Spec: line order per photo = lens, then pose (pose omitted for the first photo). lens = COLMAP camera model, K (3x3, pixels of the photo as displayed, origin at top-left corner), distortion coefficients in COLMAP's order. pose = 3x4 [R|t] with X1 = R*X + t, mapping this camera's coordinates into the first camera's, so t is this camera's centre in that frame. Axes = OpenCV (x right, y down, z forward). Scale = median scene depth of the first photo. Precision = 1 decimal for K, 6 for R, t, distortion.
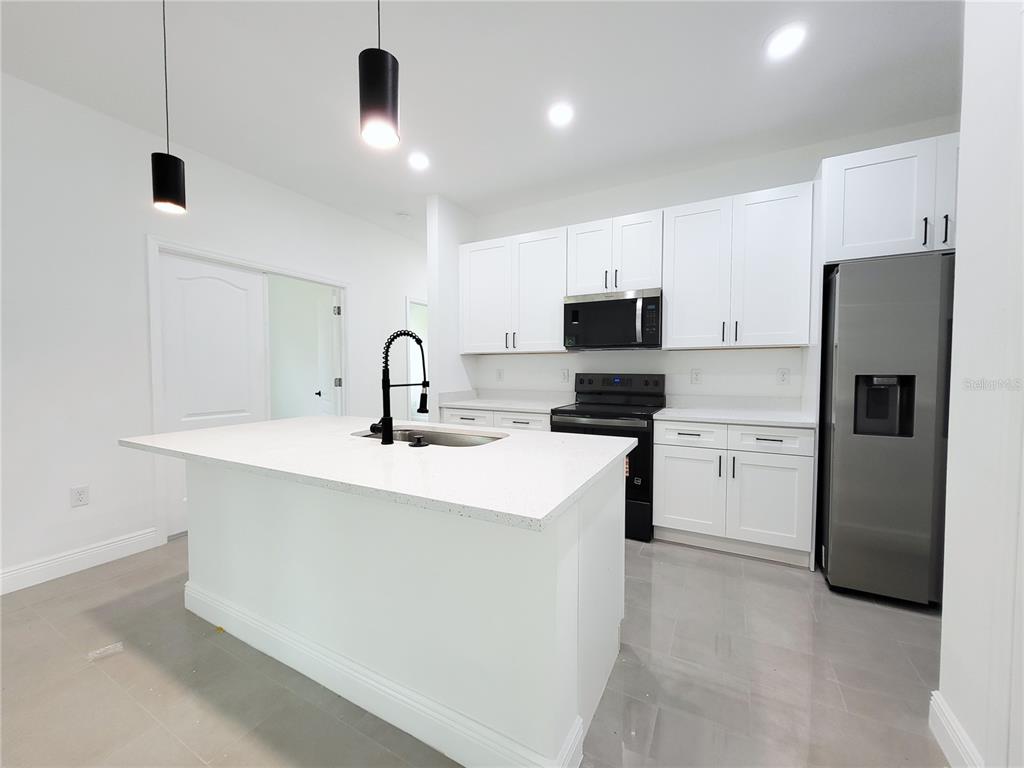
lens RADIAL K [[404.3, 0, 508.3], [0, 404.3, 385.1], [0, 0, 1]] dist [-0.001053, -0.000176]
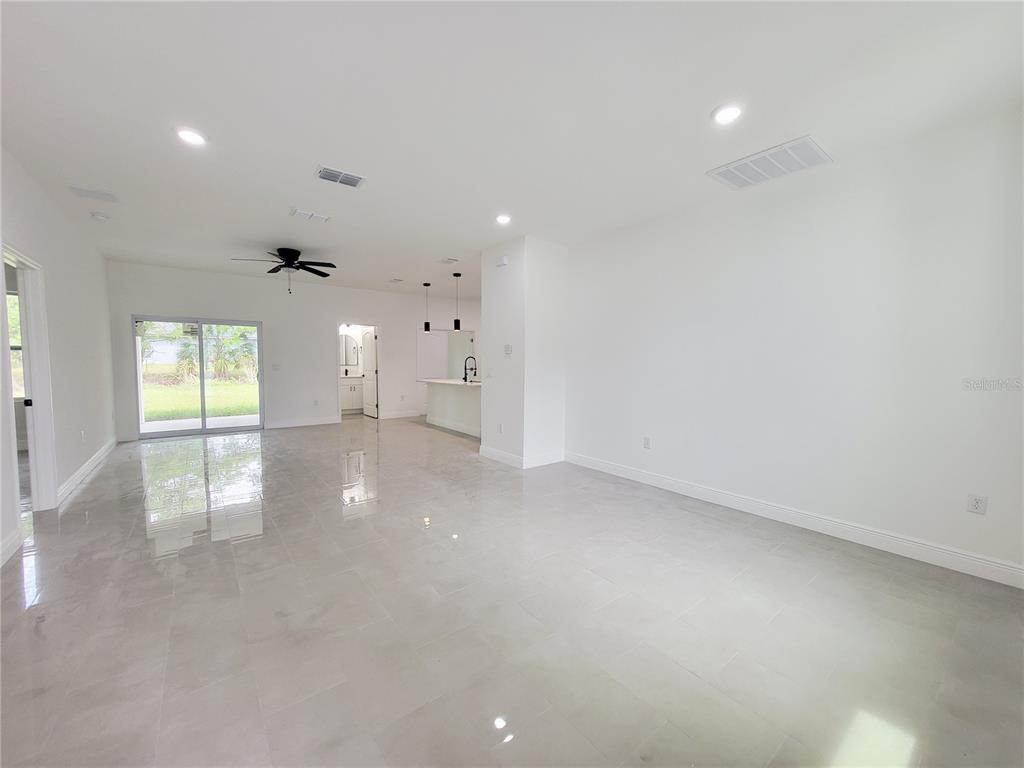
lens RADIAL K [[404.3, 0, 508.3], [0, 404.3, 385.1], [0, 0, 1]] dist [-0.001053, -0.000176]
pose [[0.915836, 0.029076, -0.400499, 1.811824], [-0.020738, 0.999469, 0.025139, 0.051247], [0.401017, -0.014718, 0.915952, -2.749786]]
